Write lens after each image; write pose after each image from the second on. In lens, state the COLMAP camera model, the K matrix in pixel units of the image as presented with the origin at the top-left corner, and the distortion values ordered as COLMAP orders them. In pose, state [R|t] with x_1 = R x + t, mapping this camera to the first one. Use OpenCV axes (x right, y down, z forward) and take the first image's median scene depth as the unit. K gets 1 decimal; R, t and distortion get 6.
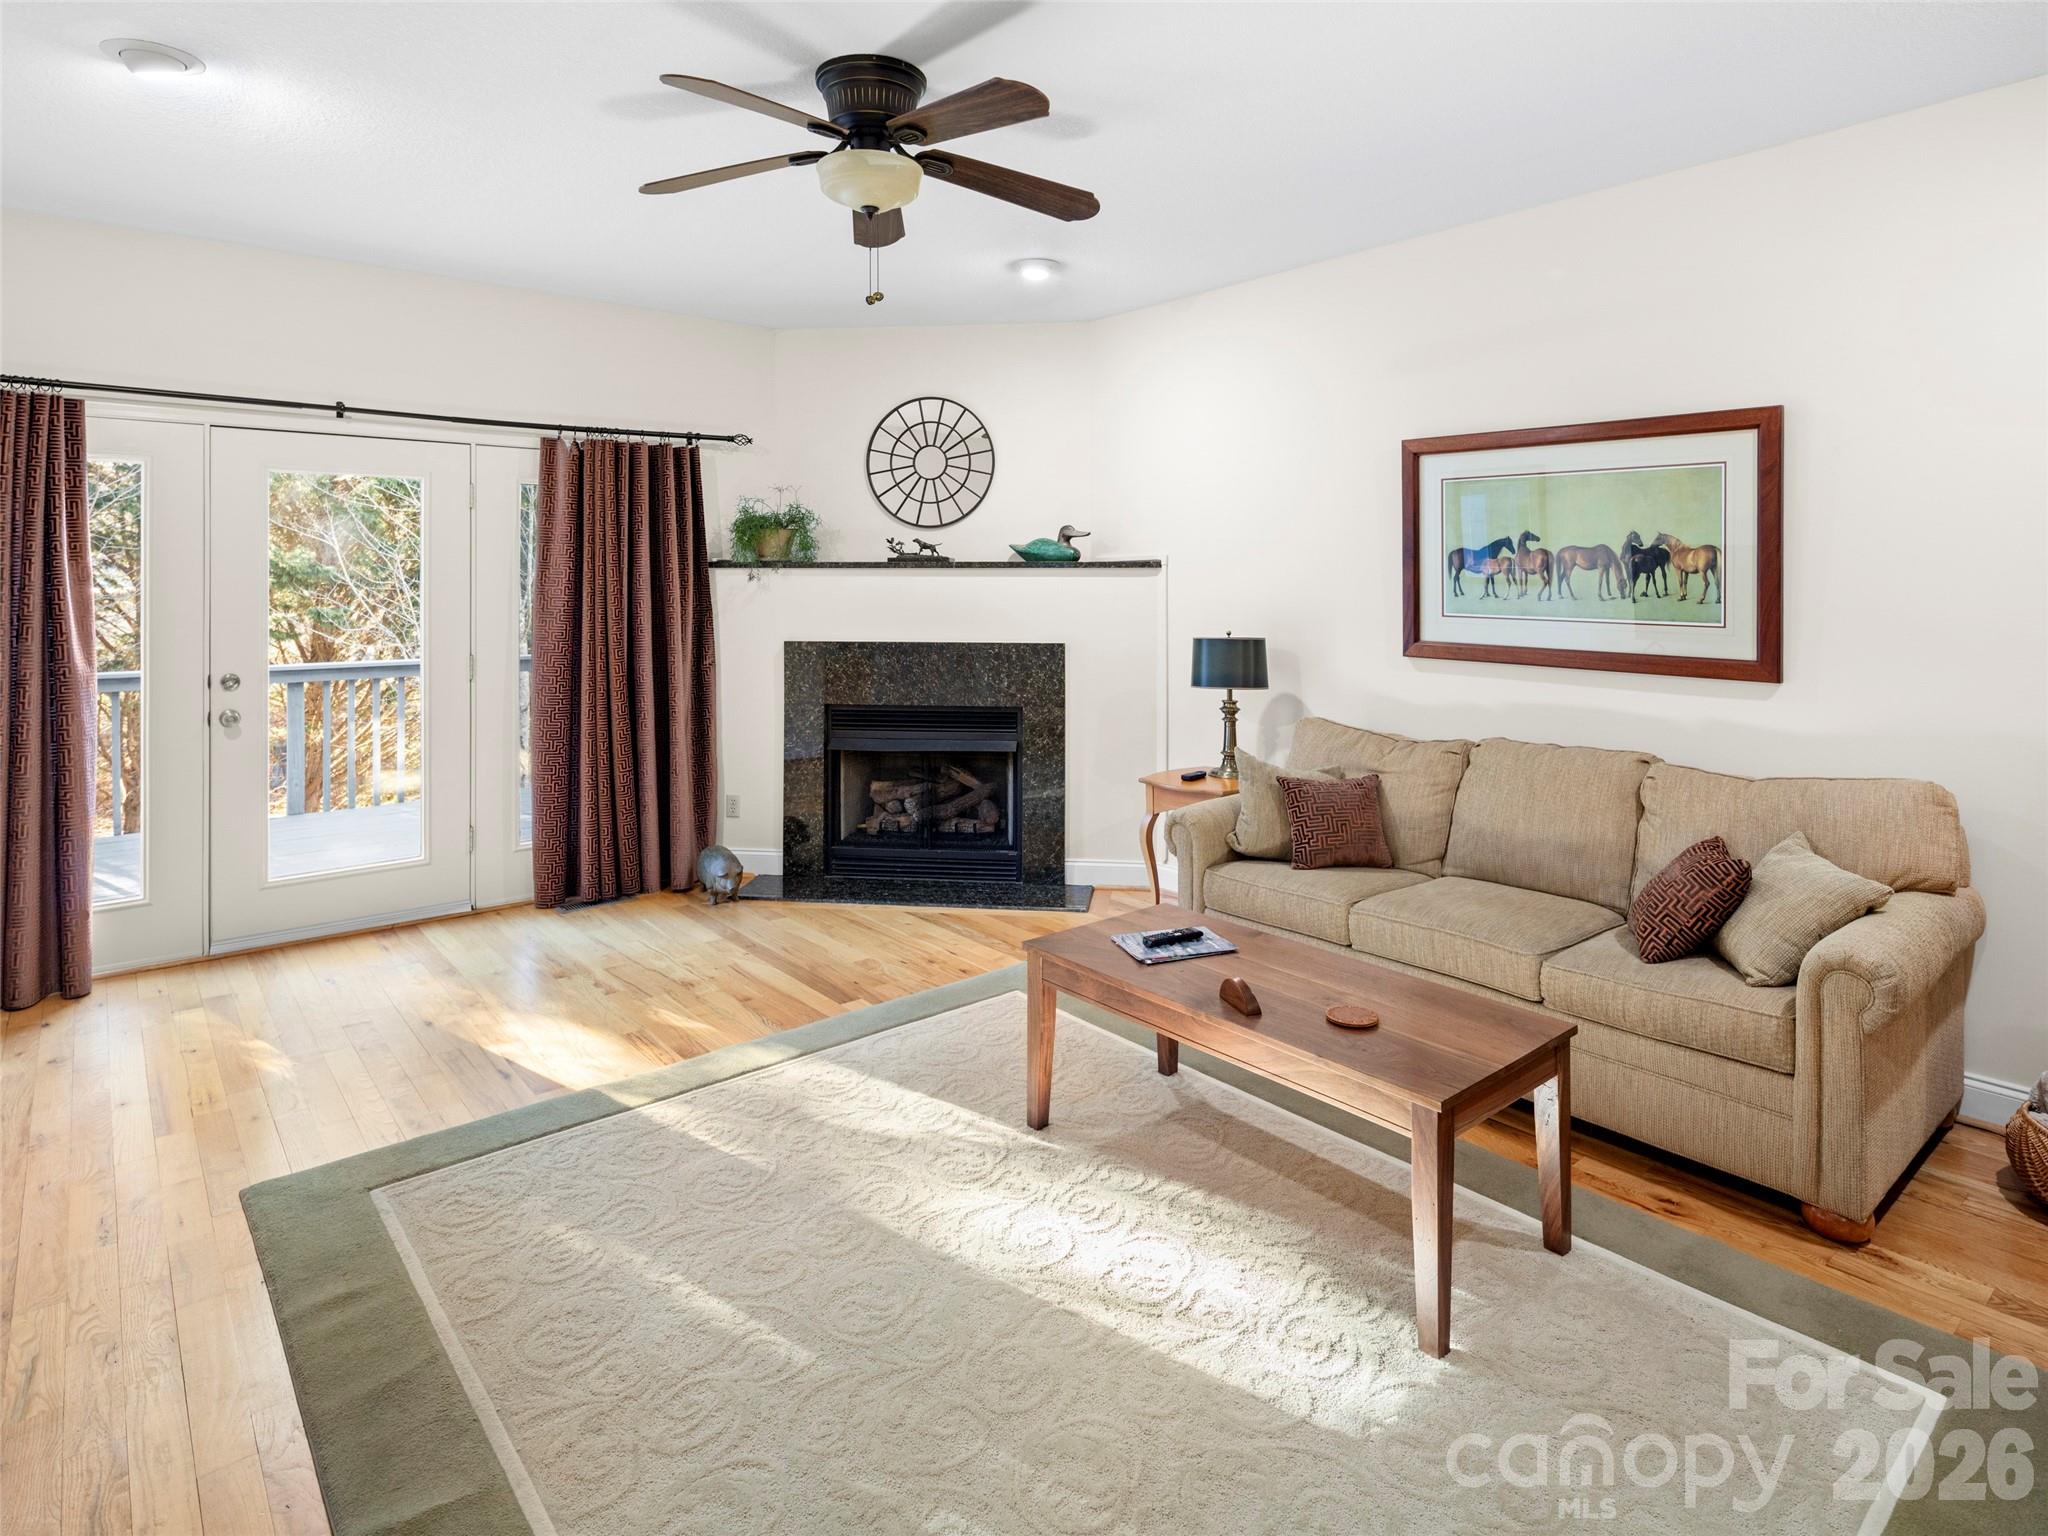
lens RADIAL K [[1119.0, 0, 979.0], [0, 1119.0, 580.6], [0, 0, 1]] dist [0.004207, -0.000088]
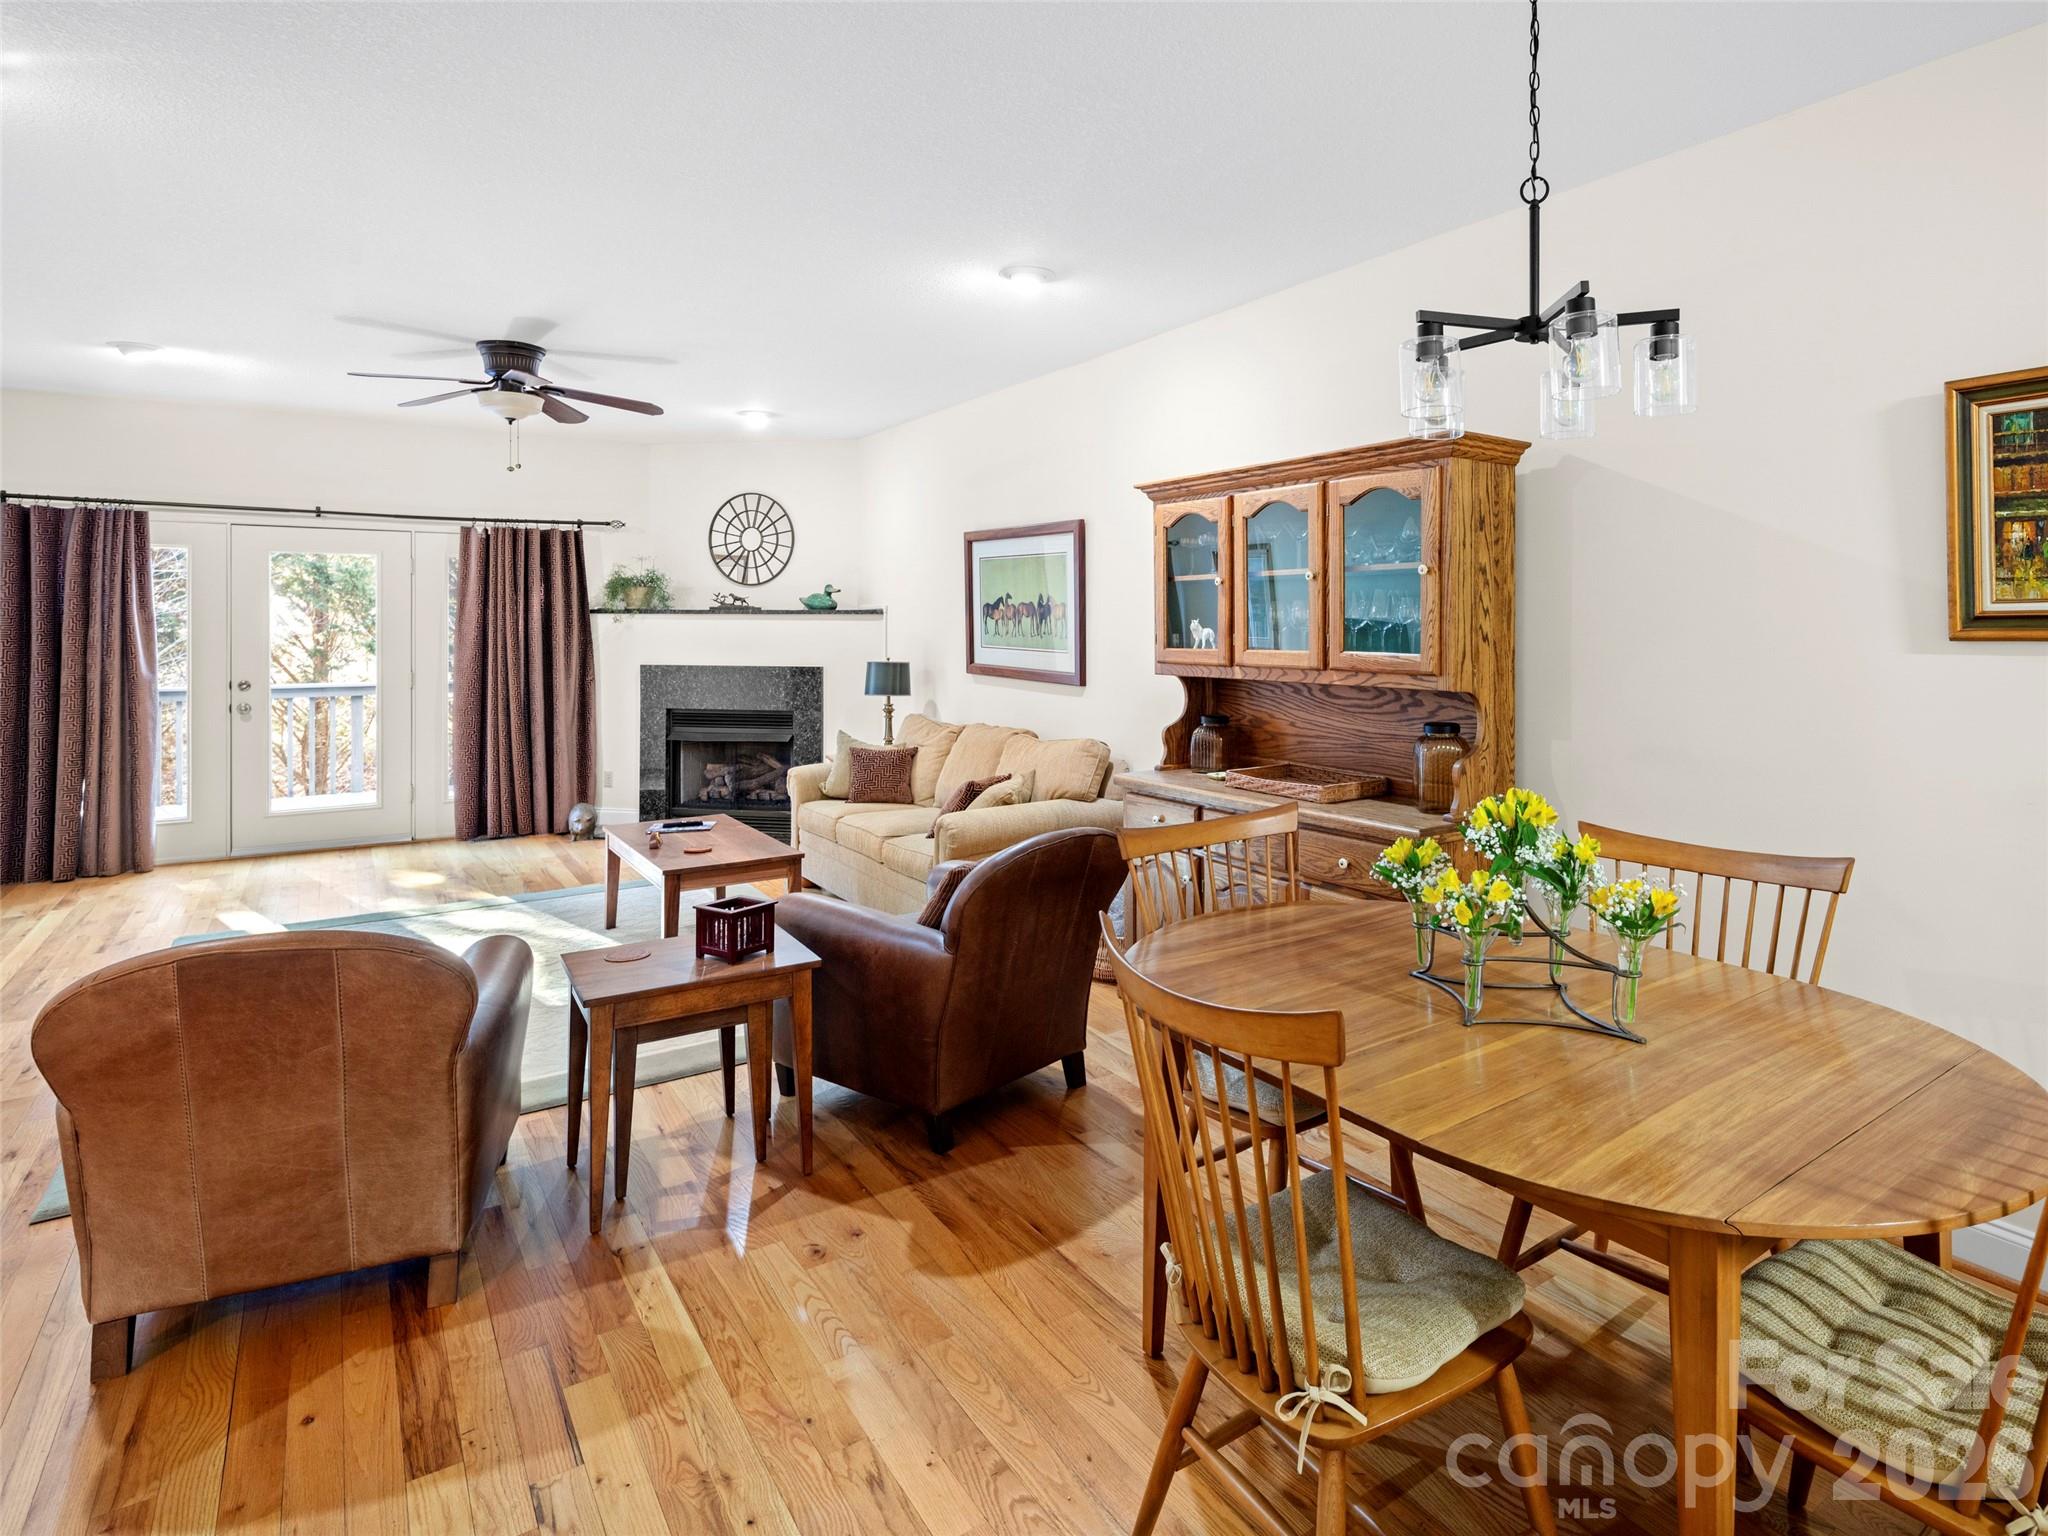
lens RADIAL K [[1104.0, 0, 1103.4], [0, 1104.0, 618.6], [0, 0, 1]] dist [0.002148, -0.000065]
pose [[0.997360, 0.002513, -0.072571, 0.560731], [-0.002727, 0.999992, -0.002853, -0.002851], [0.072563, 0.003044, 0.997359, -0.401677]]
